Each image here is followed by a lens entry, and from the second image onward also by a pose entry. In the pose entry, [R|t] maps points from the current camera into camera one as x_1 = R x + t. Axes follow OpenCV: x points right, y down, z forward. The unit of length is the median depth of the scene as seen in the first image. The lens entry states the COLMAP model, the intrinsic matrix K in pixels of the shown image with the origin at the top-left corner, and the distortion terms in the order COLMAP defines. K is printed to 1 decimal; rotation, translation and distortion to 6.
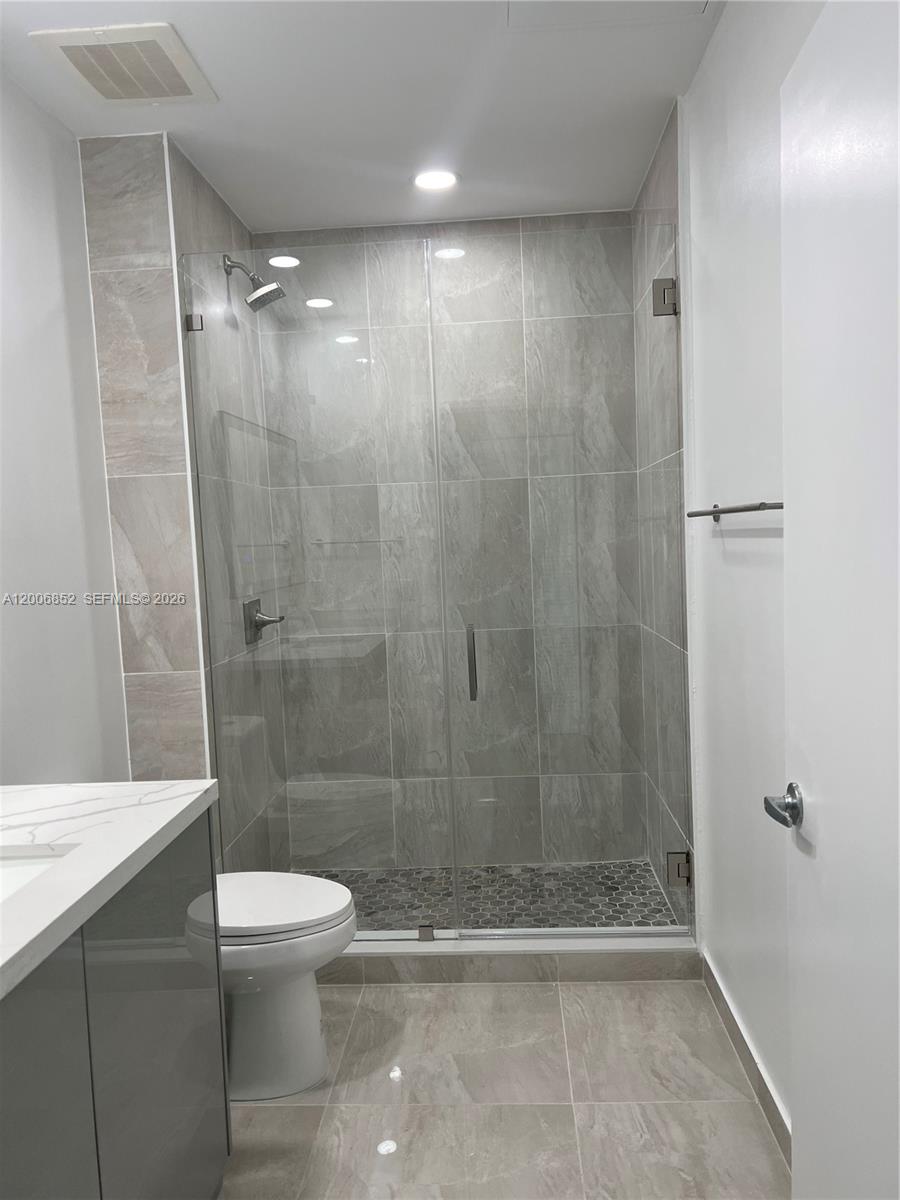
lens RADIAL K [[912.3, 0, 457.2], [0, 912.3, 599.4], [0, 0, 1]] dist [0.066606, -0.081682]
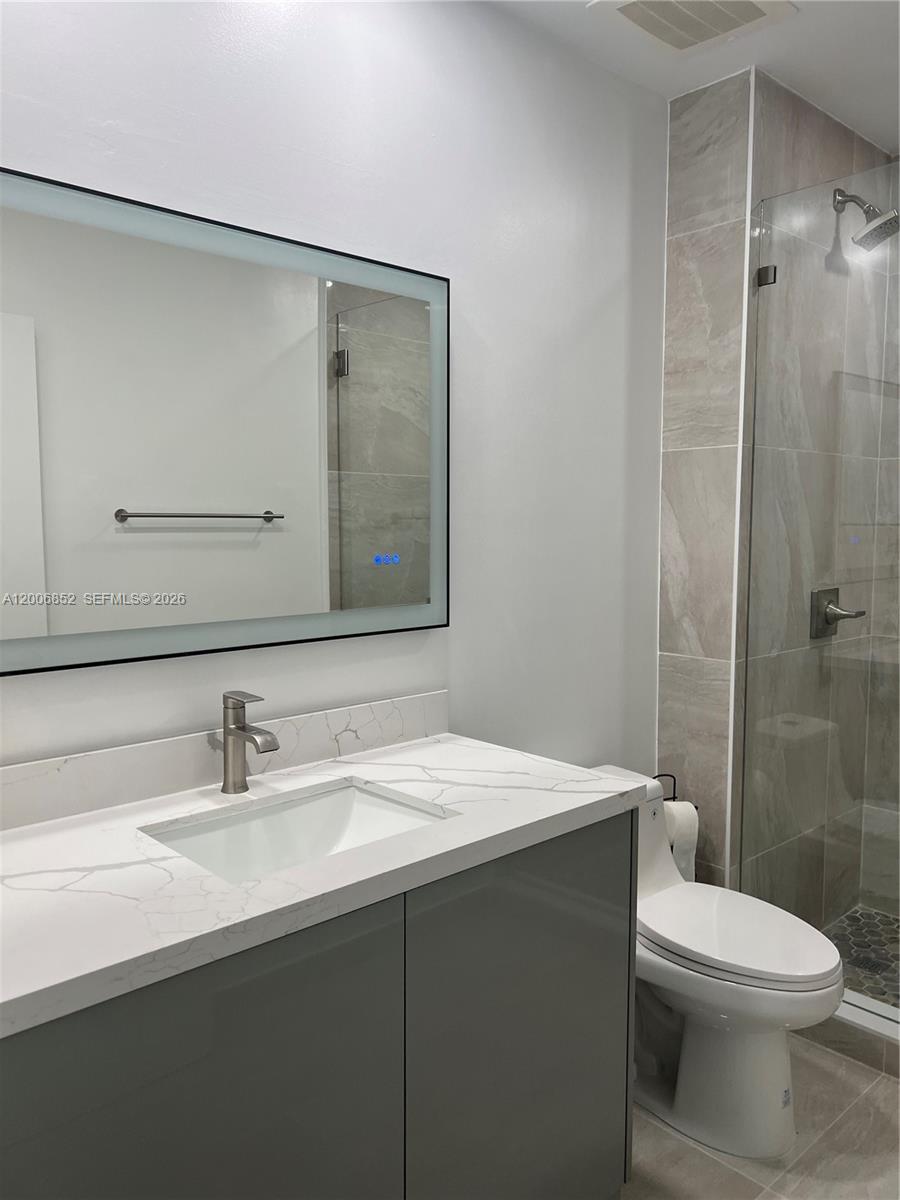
lens RADIAL K [[912.3, 0, 443.8], [0, 912.3, 596.9], [0, 0, 1]] dist [0.066606, -0.081682]
pose [[0.709979, 0.102313, -0.696751, 0.151021], [-0.079097, 0.994715, 0.065469, -0.023695], [0.699767, 0.008629, 0.714320, 0.143279]]
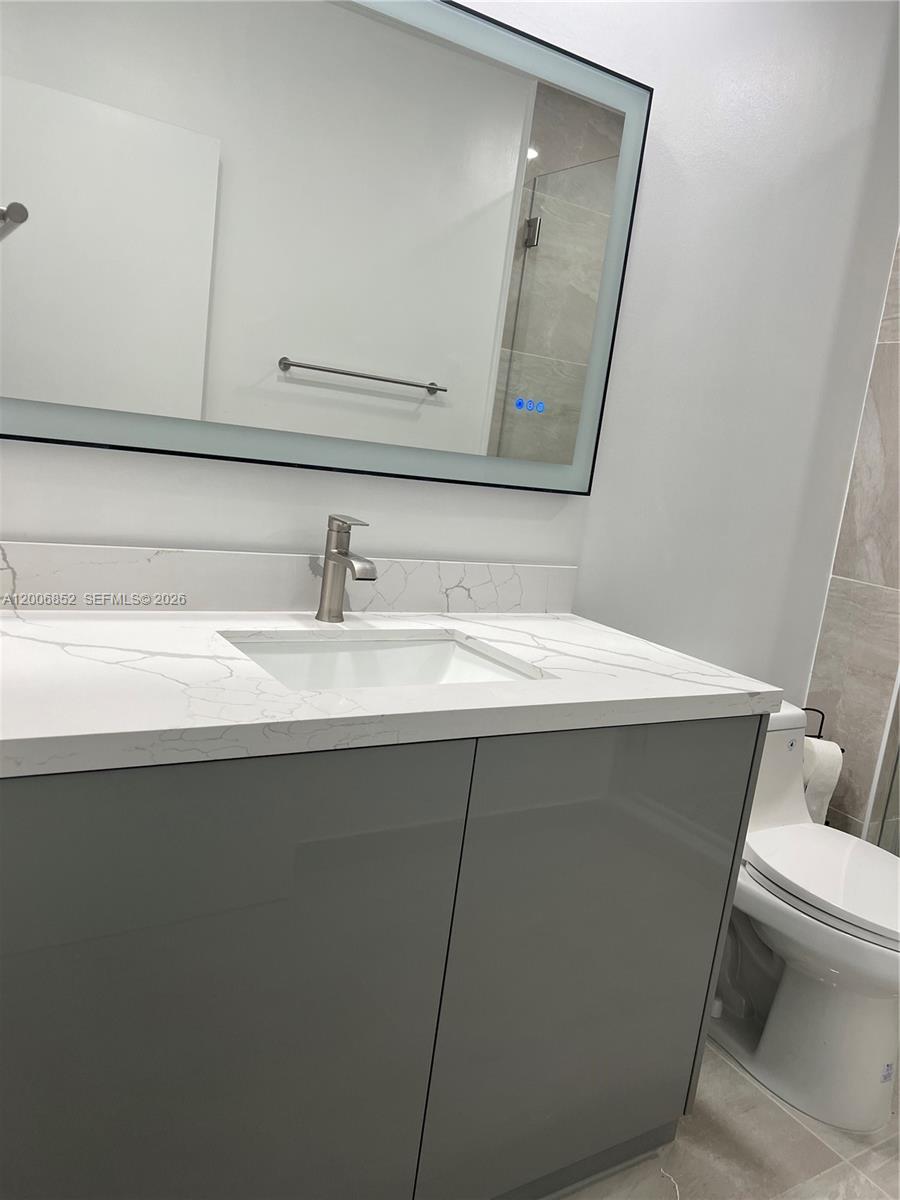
lens RADIAL K [[912.3, 0, 458.7], [0, 912.3, 600.8], [0, 0, 1]] dist [0.066606, -0.081682]
pose [[0.558190, 0.255739, -0.789317, 0.133170], [-0.206976, 0.964157, 0.166018, 0.033679], [0.803483, 0.070700, 0.591114, 0.211846]]
